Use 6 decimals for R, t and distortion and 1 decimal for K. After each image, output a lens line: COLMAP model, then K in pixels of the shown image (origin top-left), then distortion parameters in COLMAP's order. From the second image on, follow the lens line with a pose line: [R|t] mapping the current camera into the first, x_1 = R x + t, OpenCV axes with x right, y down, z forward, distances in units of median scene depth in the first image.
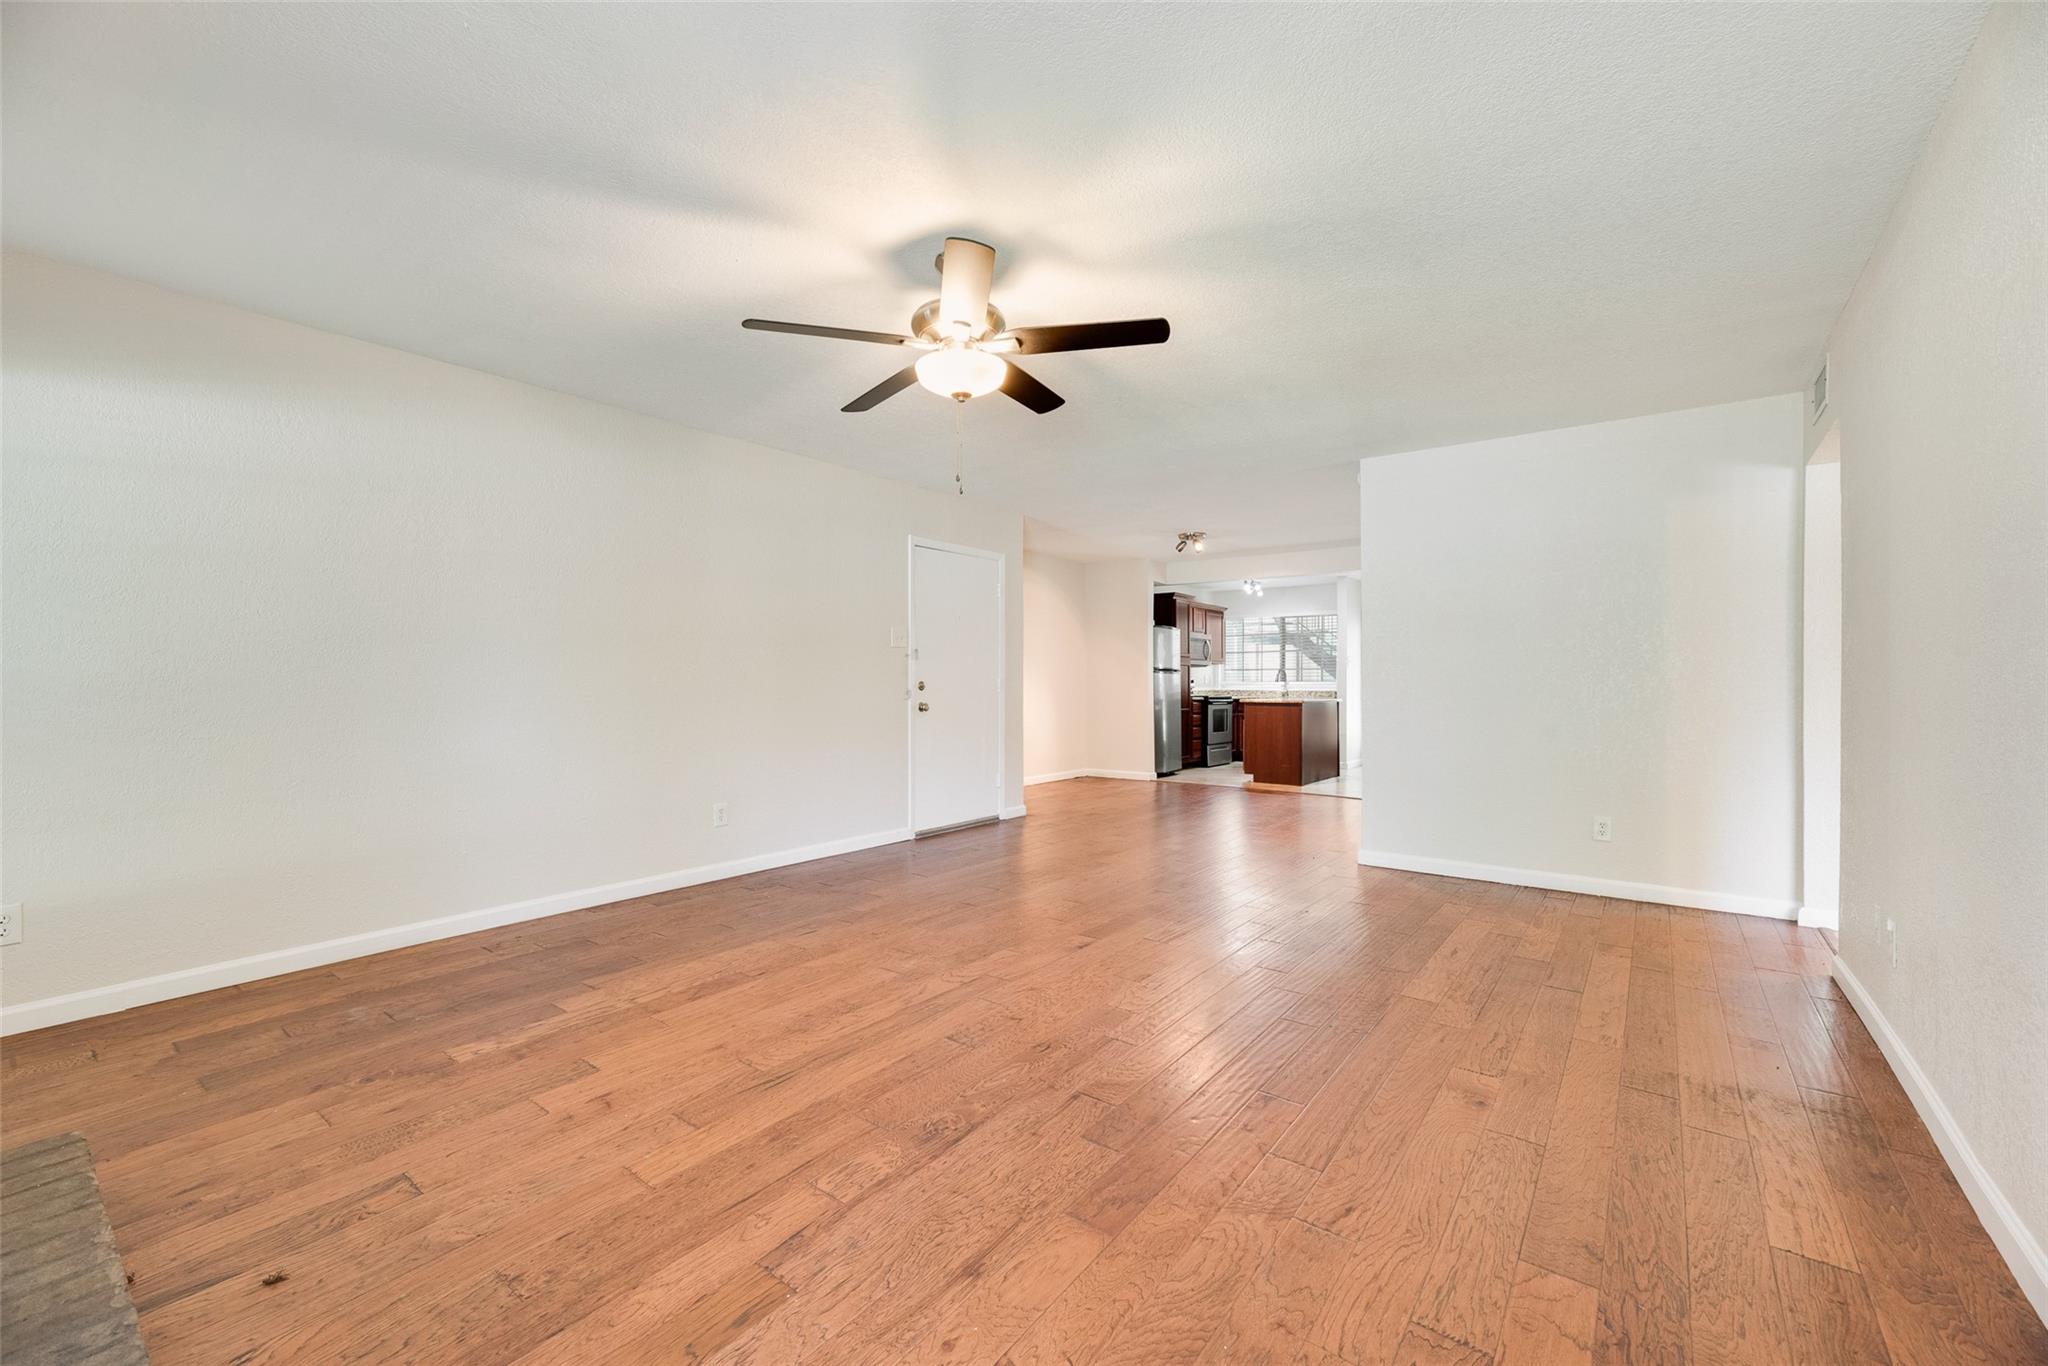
lens RADIAL K [[823.7, 0, 1016.6], [0, 823.7, 674.1], [0, 0, 1]] dist [-0.003117, -0.000501]
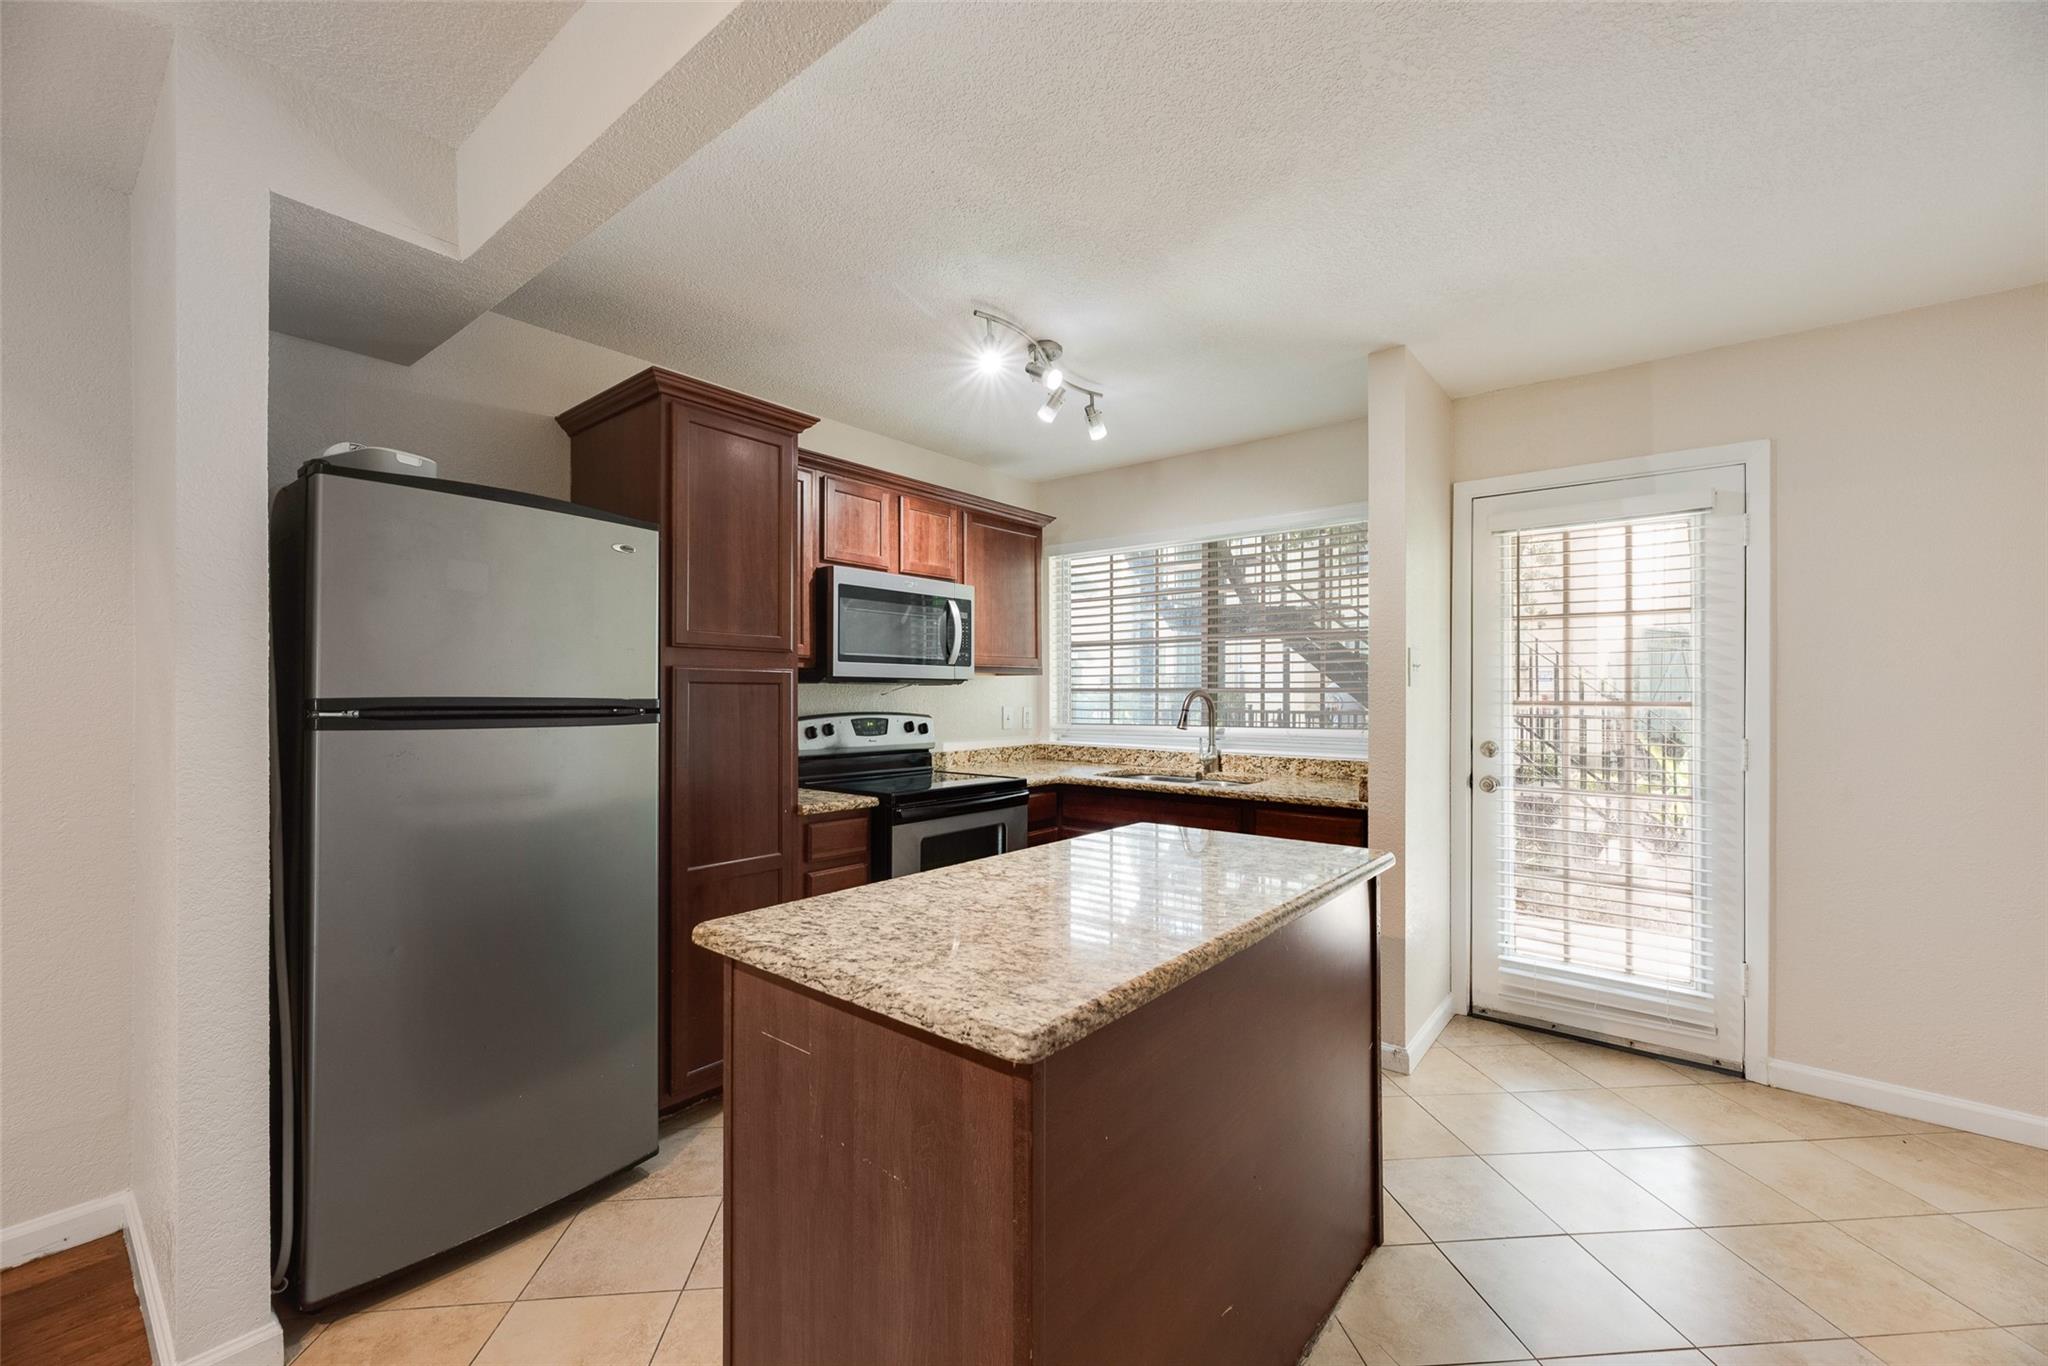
lens RADIAL K [[823.7, 0, 1033.2], [0, 823.7, 686.8], [0, 0, 1]] dist [-0.003117, -0.000501]
pose [[0.999759, -0.004474, -0.021498, 0.264837], [0.004367, 0.999978, -0.005027, -0.006914], [0.021520, 0.004932, 0.999756, 0.674498]]
